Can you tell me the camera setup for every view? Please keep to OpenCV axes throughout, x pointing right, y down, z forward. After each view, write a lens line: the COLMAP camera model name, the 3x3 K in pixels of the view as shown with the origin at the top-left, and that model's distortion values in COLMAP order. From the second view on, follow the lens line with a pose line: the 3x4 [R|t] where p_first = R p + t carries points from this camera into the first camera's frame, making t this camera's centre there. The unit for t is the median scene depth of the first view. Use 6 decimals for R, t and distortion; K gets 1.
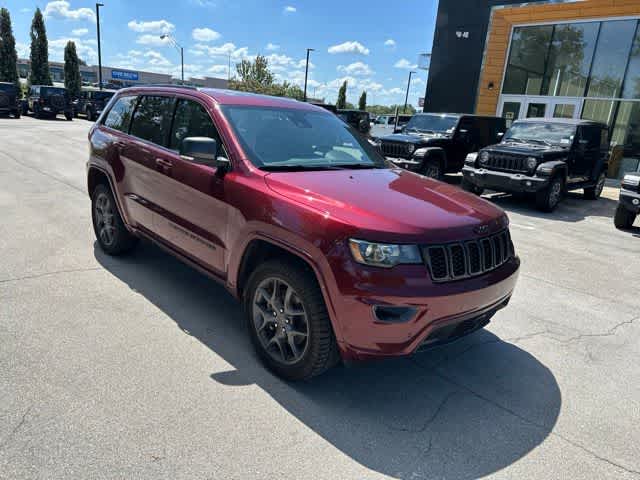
lens RADIAL K [[450.1, 0, 320.0], [0, 450.1, 240.0], [0, 0, 1]] dist [0.042087, -0.042086]
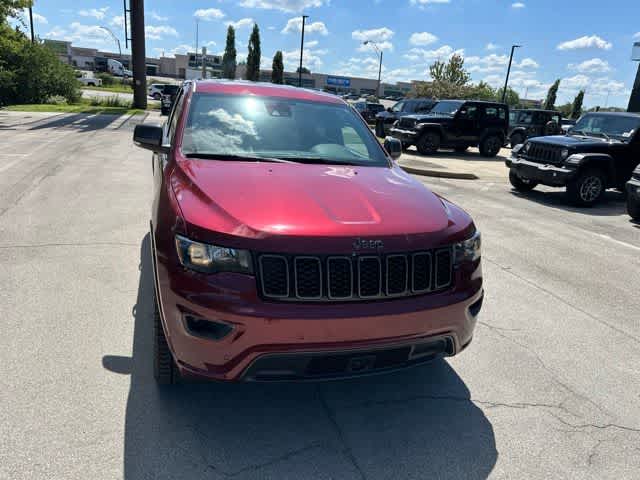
lens RADIAL K [[457.7, 0, 319.2], [0, 457.7, 233.6], [0, 0, 1]] dist [0.001958, -0.003022]
pose [[0.906551, 0.109741, -0.407581, 0.170387], [-0.118800, 0.992913, 0.003104, -0.009499], [0.405033, 0.045607, 0.913164, 0.074114]]
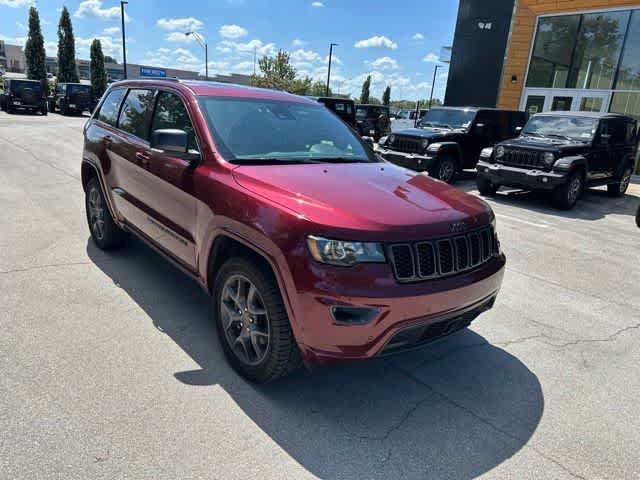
lens RADIAL K [[451.7, 0, 320.0], [0, 451.7, 240.0], [0, 0, 1]] dist [0.041394, -0.043103]
pose [[0.998467, 0.010077, -0.054420, 0.036069], [-0.009668, 0.999923, 0.007759, -0.000062], [0.054494, -0.007221, 0.998488, 0.012612]]
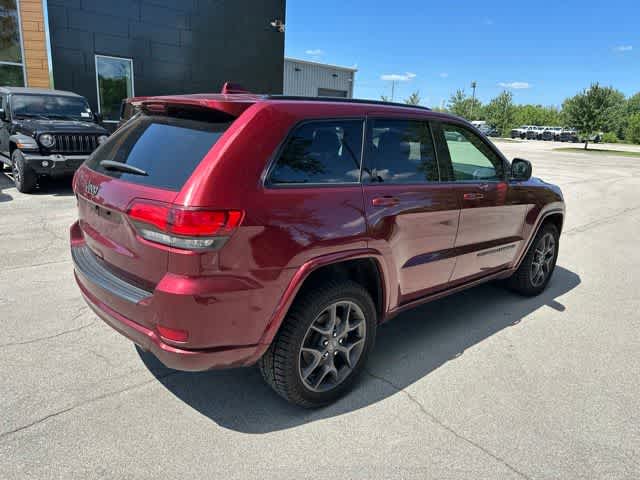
lens RADIAL K [[457.7, 0, 319.2], [0, 457.7, 233.6], [0, 0, 1]] dist [0.001958, -0.003022]
pose [[0.019523, -0.314190, 0.949159, -0.479335], [0.217187, 0.928003, 0.302720, -0.170807], [-0.975935, 0.200235, 0.086355, 0.473982]]
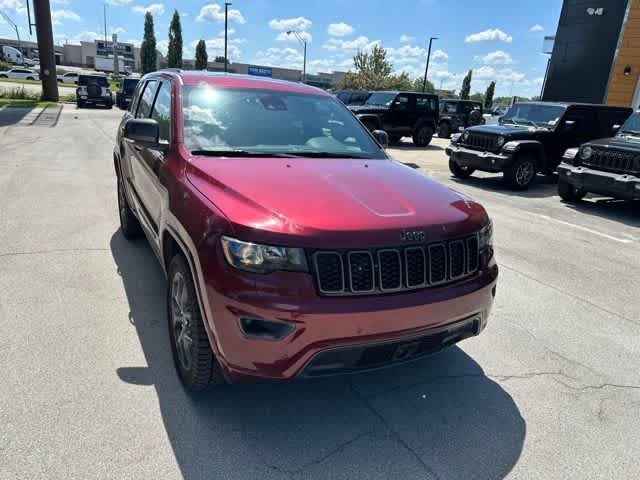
lens RADIAL K [[456.1, 0, 320.0], [0, 456.1, 240.0], [0, 0, 1]] dist [0.007645, -0.006421]
pose [[0.963911, 0.071468, -0.256453, 0.116491], [-0.068569, 0.997441, 0.020240, -0.005736], [0.257244, -0.001925, 0.966345, 0.054059]]
